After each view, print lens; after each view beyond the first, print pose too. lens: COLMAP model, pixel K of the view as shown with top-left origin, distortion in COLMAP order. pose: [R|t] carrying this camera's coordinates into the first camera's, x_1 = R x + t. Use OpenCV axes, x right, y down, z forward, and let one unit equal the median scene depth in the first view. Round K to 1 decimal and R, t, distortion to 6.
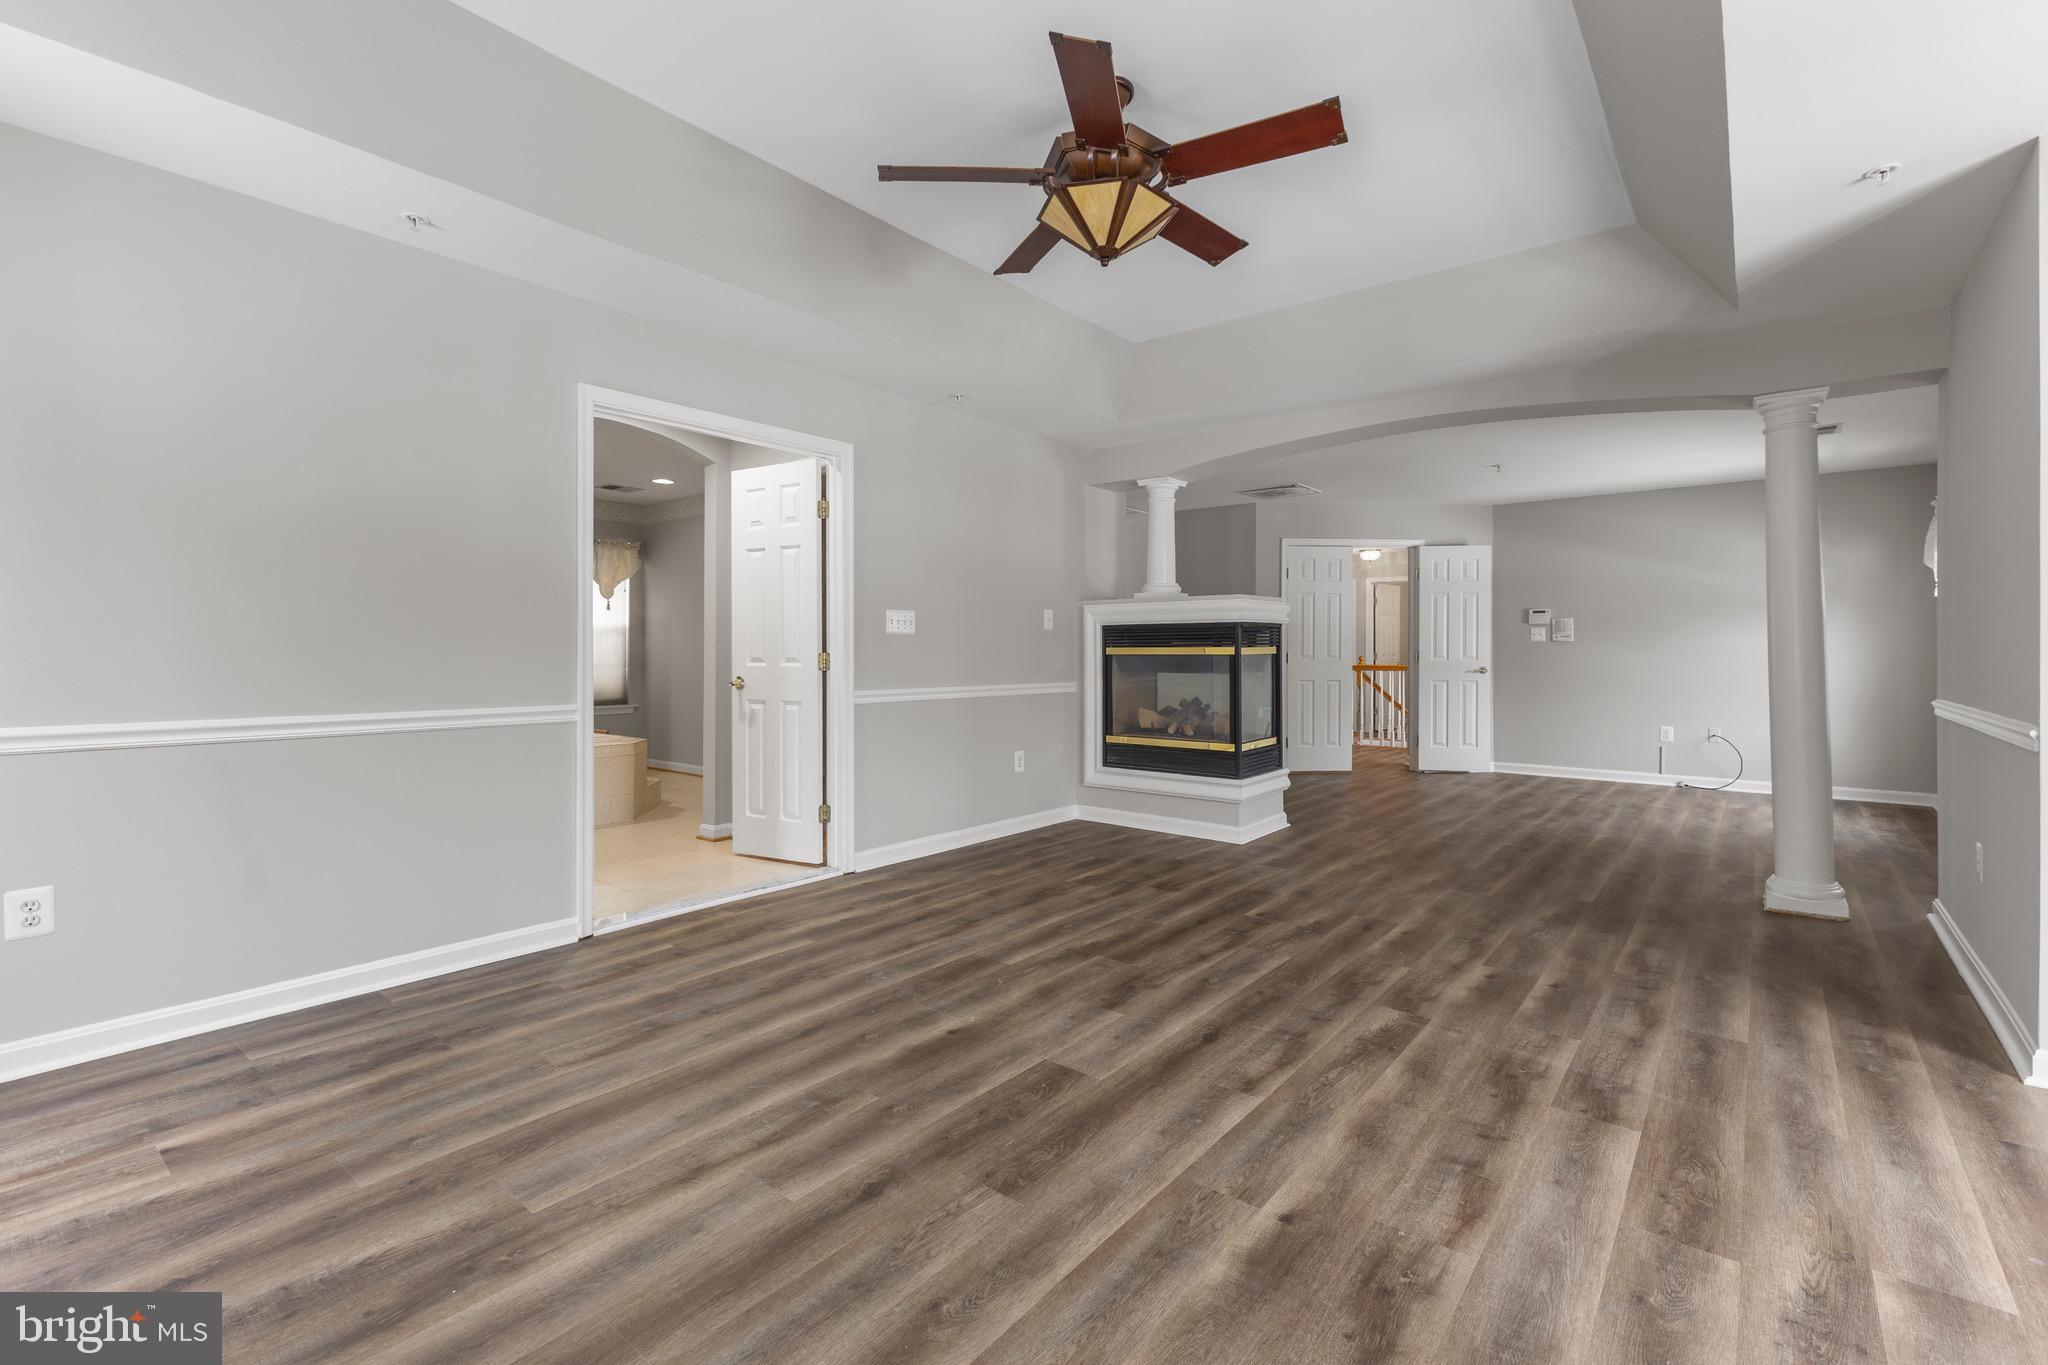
lens RADIAL K [[880.6, 0, 1013.7], [0, 880.6, 643.5], [0, 0, 1]] dist [0.010113, -0.000918]
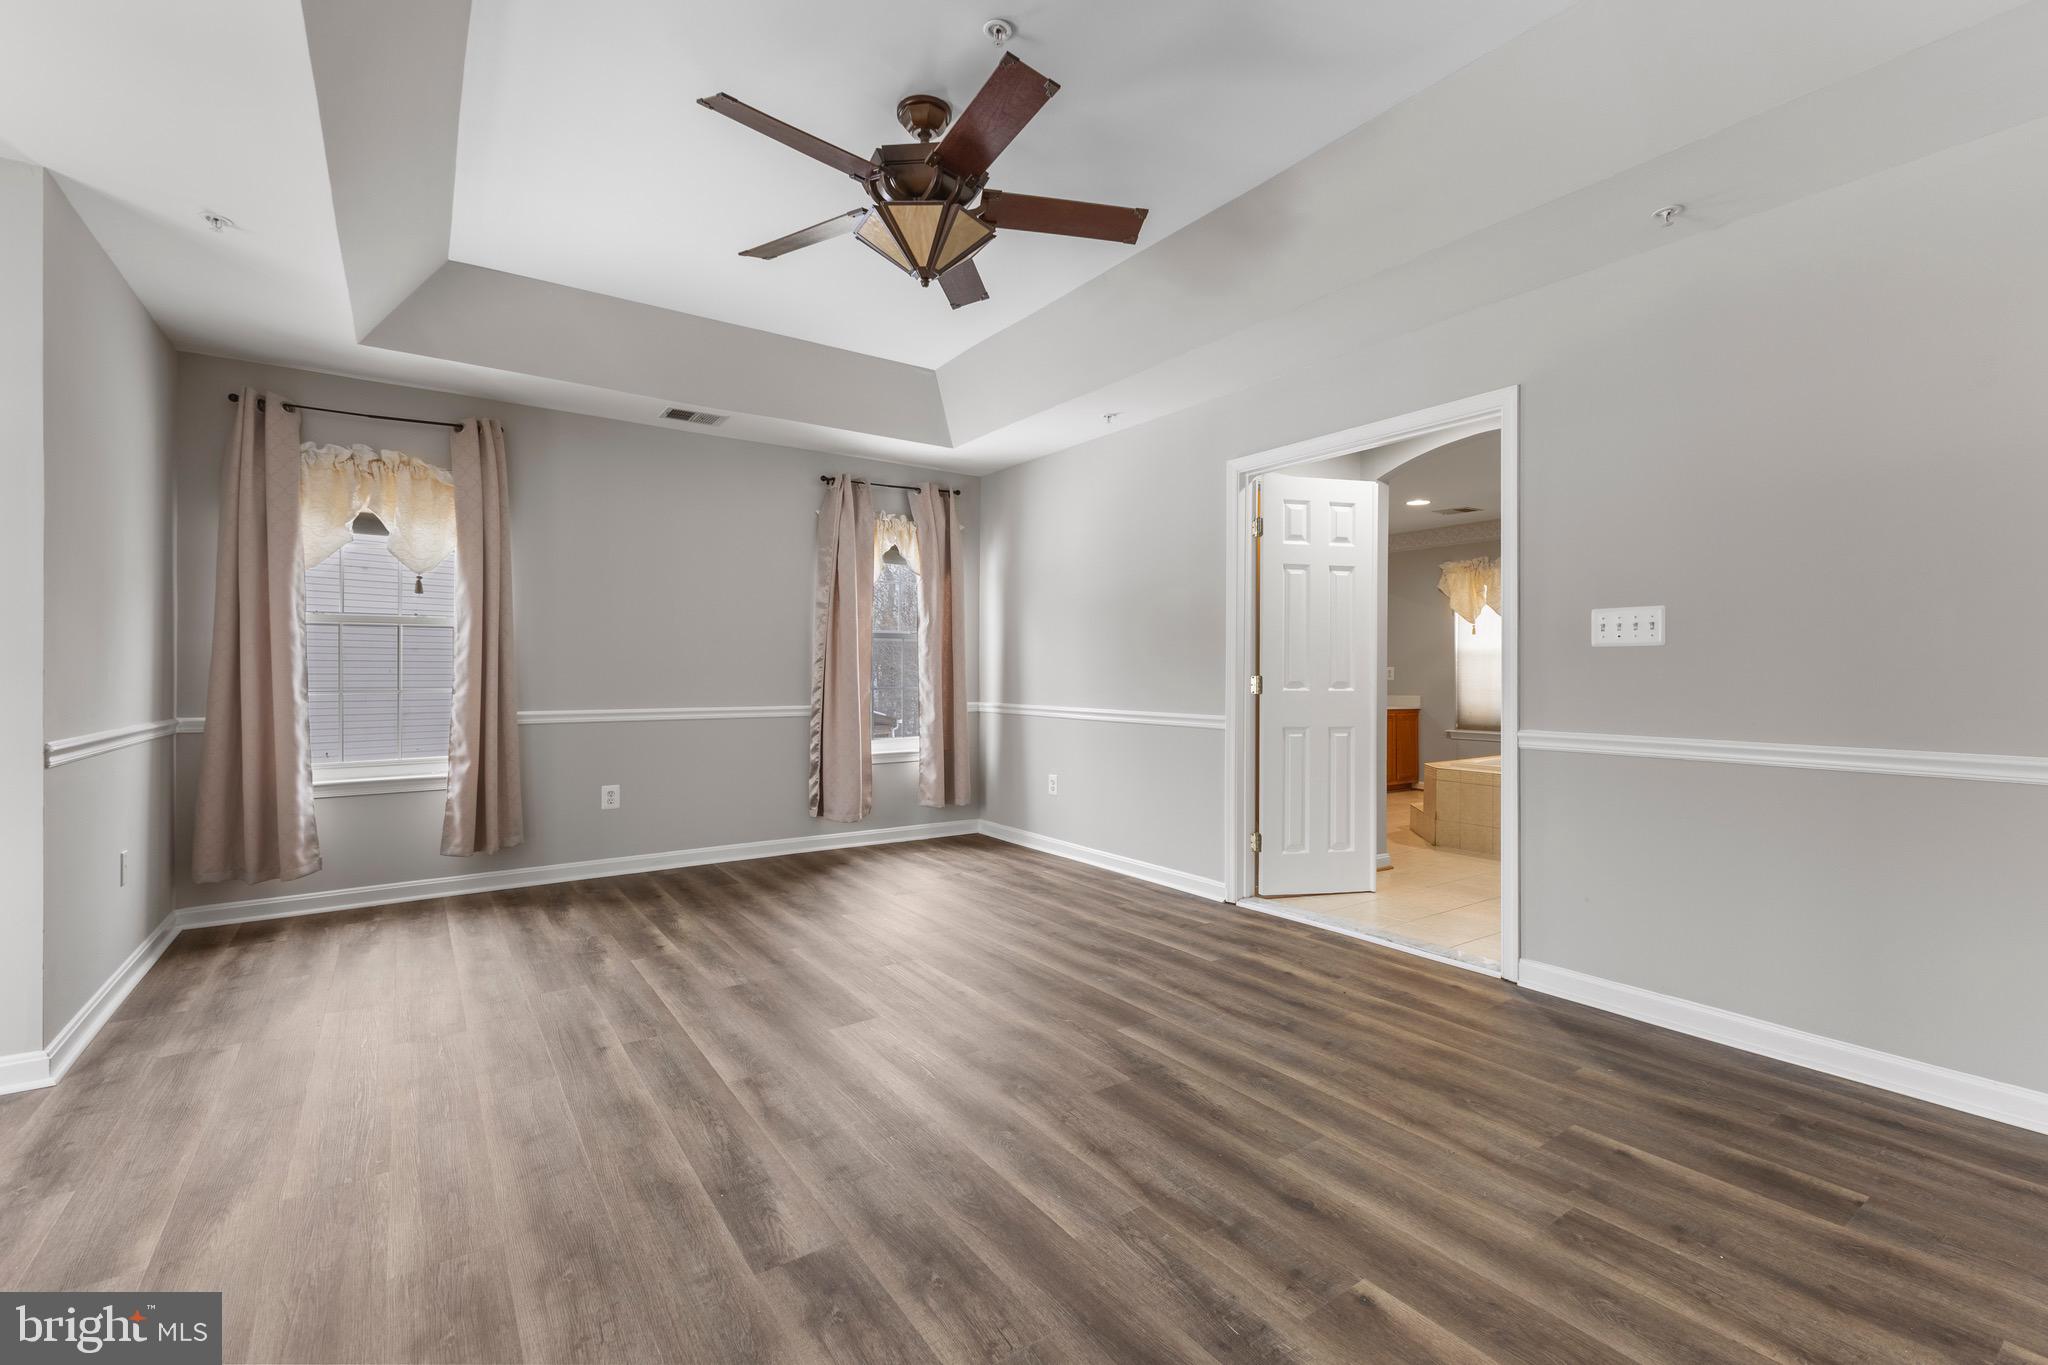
lens RADIAL K [[880.6, 0, 1045.6], [0, 880.6, 680.4], [0, 0, 1]] dist [0.010113, -0.000918]
pose [[-0.240534, 0.004564, -0.970630, 0.876689], [0.008170, 0.999963, 0.002678, 0.012703], [0.970606, -0.007286, -0.240562, 1.161125]]
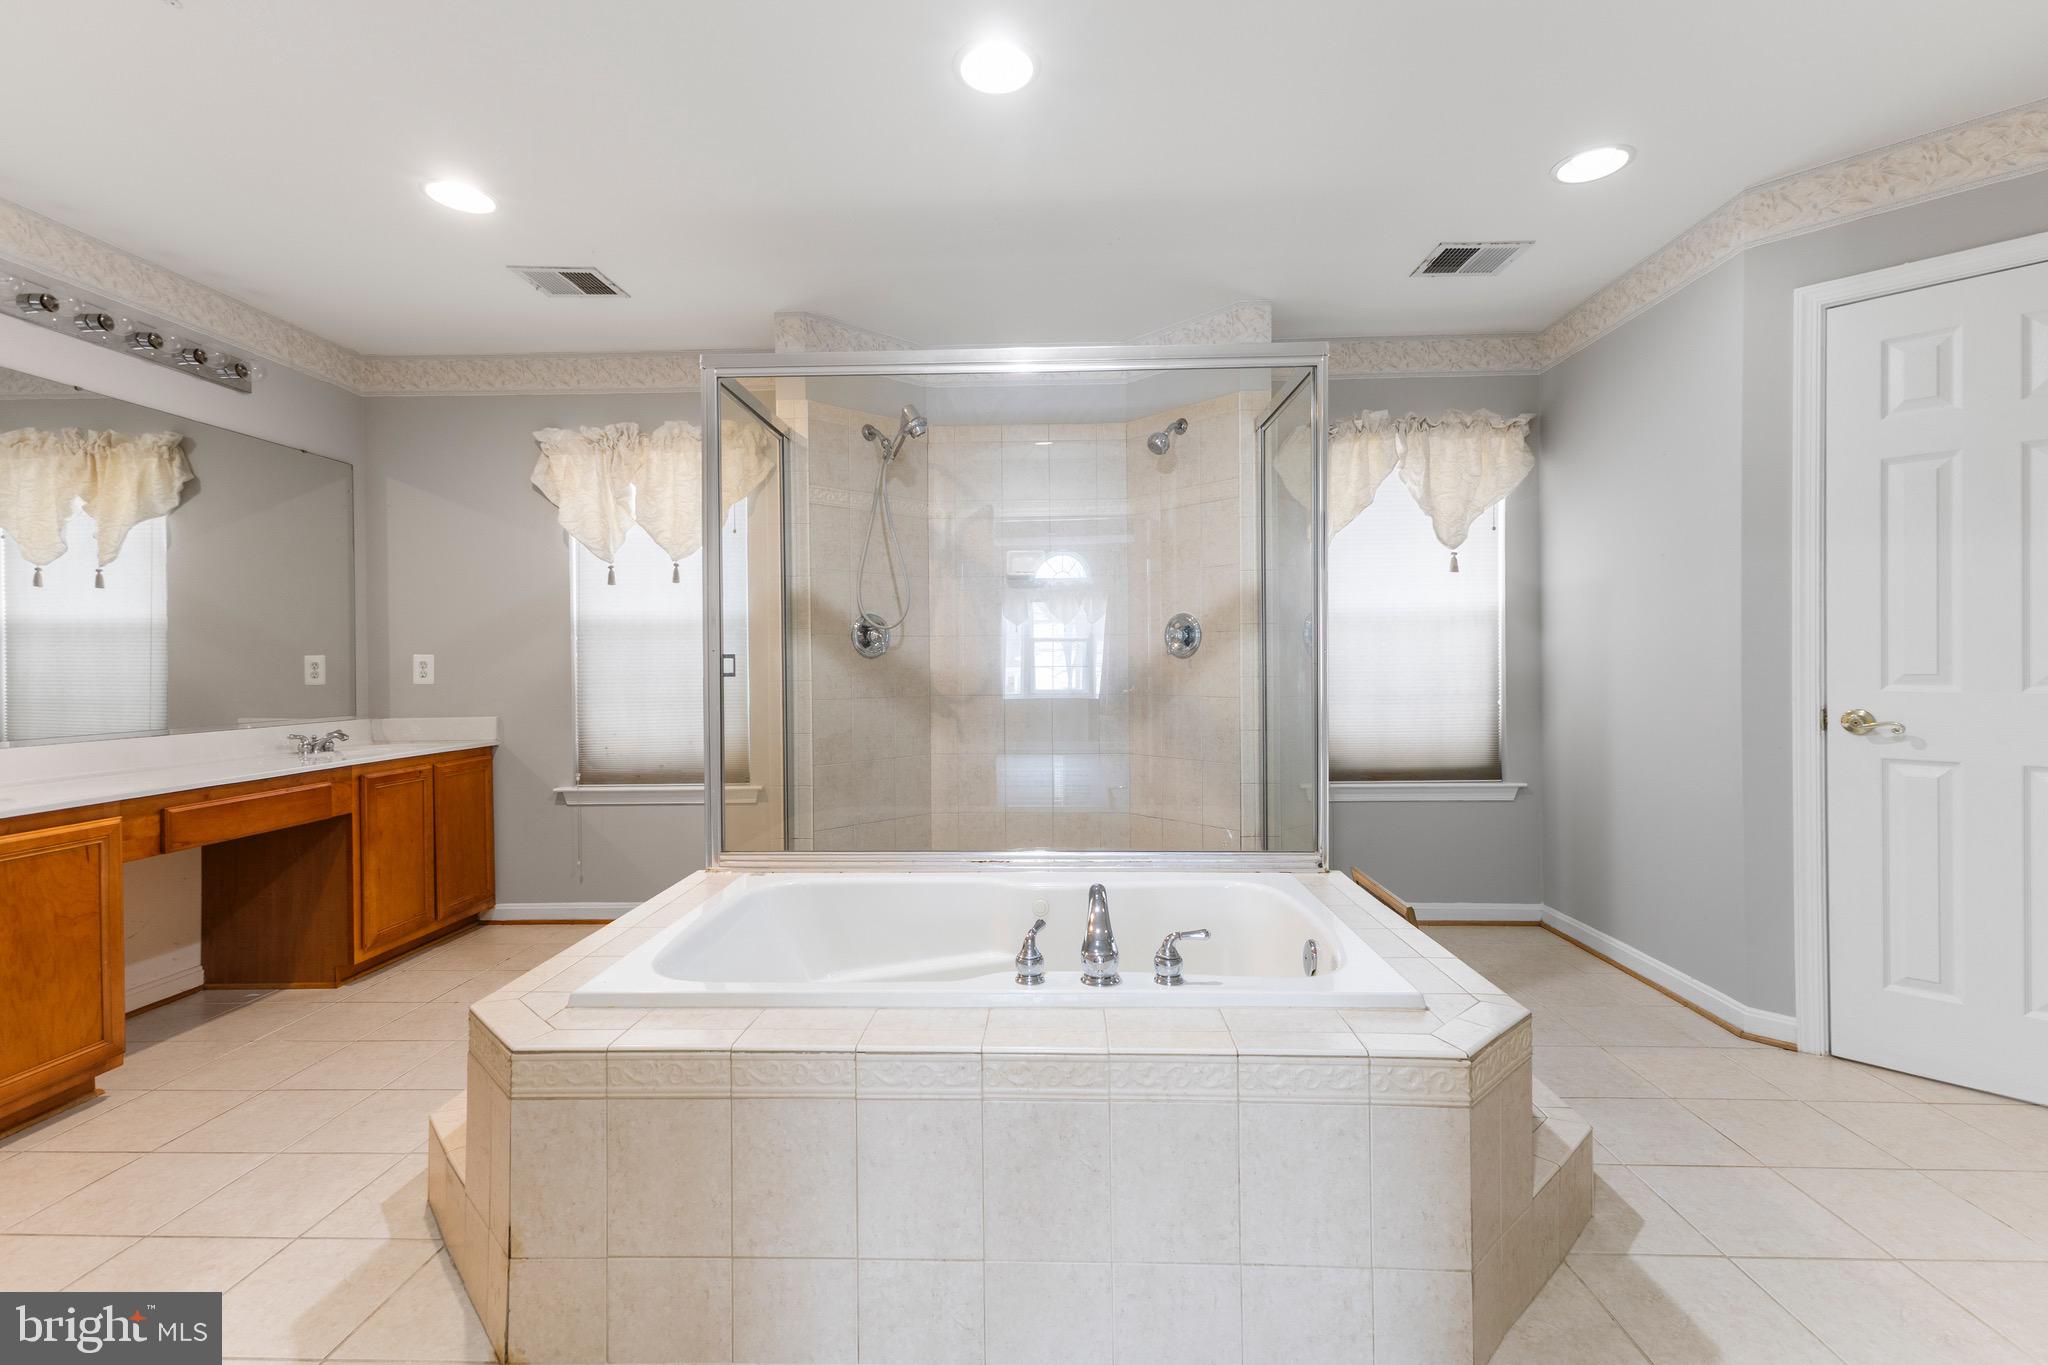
lens RADIAL K [[880.6, 0, 1023.0], [0, 880.6, 668.1], [0, 0, 1]] dist [0.010113, -0.000918]
pose [[0.604741, 0.004957, -0.796407, -0.624433], [0.015299, 0.999724, 0.017840, -0.002924], [0.796276, -0.022973, 0.604498, 1.472373]]
